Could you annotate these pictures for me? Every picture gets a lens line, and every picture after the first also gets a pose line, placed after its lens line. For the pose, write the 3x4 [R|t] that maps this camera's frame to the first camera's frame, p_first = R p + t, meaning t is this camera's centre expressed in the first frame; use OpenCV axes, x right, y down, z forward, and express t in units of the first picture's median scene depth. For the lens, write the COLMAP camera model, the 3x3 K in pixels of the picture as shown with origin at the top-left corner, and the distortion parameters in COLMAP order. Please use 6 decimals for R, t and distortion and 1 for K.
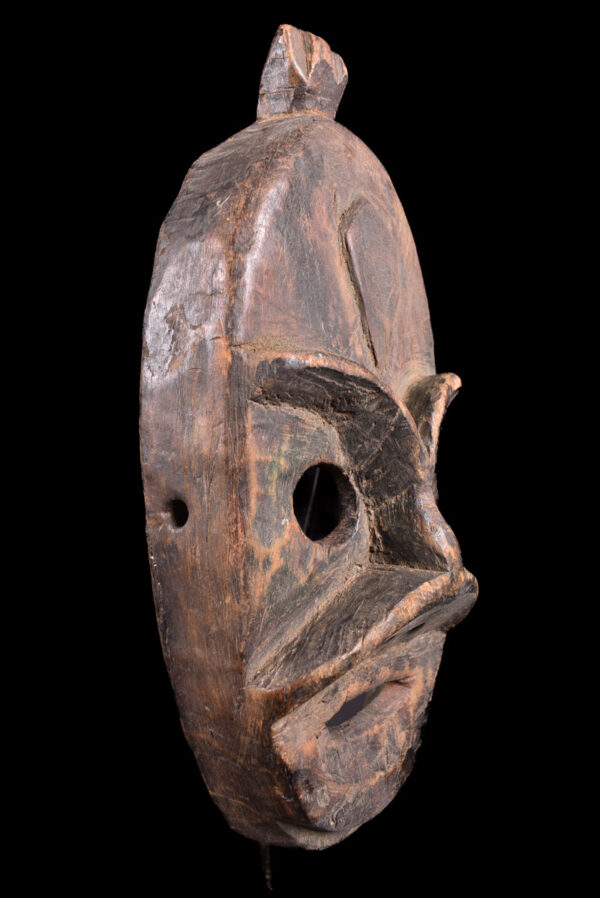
lens RADIAL K [[694.1, 0, 300.0], [0, 694.1, 449.0], [0, 0, 1]] dist [-0.089169, 0.000263]
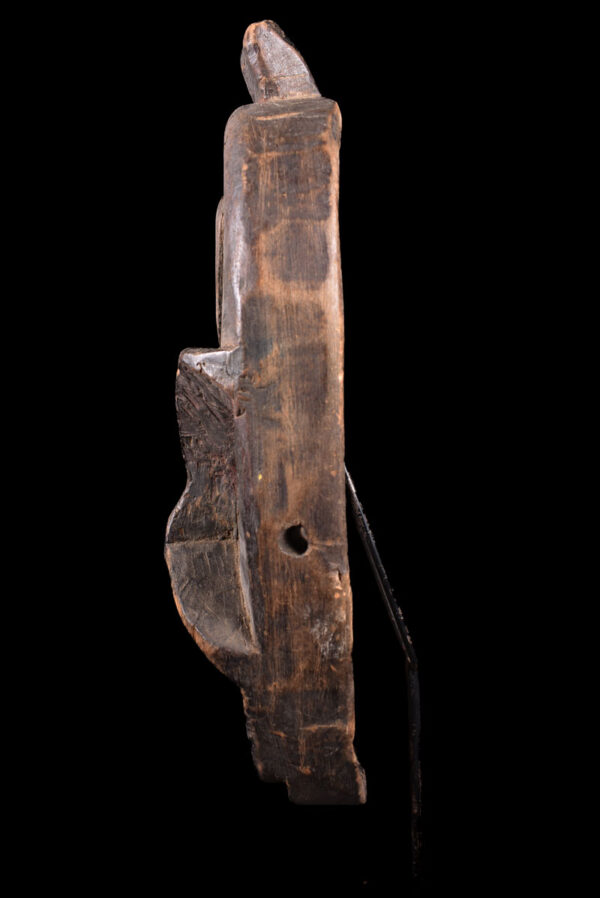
lens RADIAL K [[694.1, 0, 300.0], [0, 694.1, 449.0], [0, 0, 1]] dist [-0.089169, 0.000263]
pose [[-0.776320, 0.102662, -0.621922, 0.826085], [0.081694, 0.994713, 0.062224, -0.042548], [0.625022, -0.002501, -0.780603, 2.230873]]
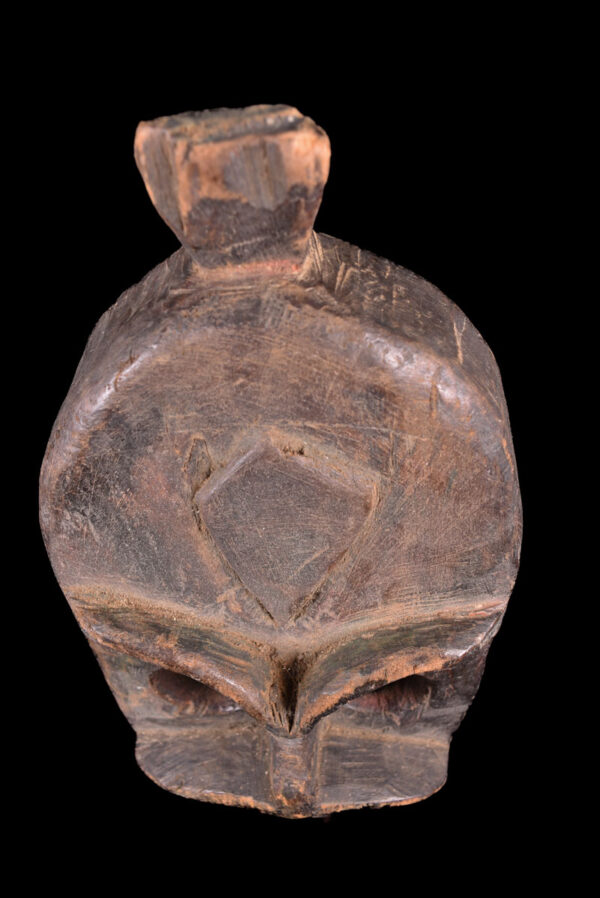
lens RADIAL K [[694.1, 0, 300.0], [0, 694.1, 449.0], [0, 0, 1]] dist [-0.089169, 0.000263]
pose [[0.562908, 0.558605, -0.609176, 0.576137], [0.022564, 0.726377, 0.686927, -0.924624], [0.826212, -0.400422, 0.396279, 0.909528]]
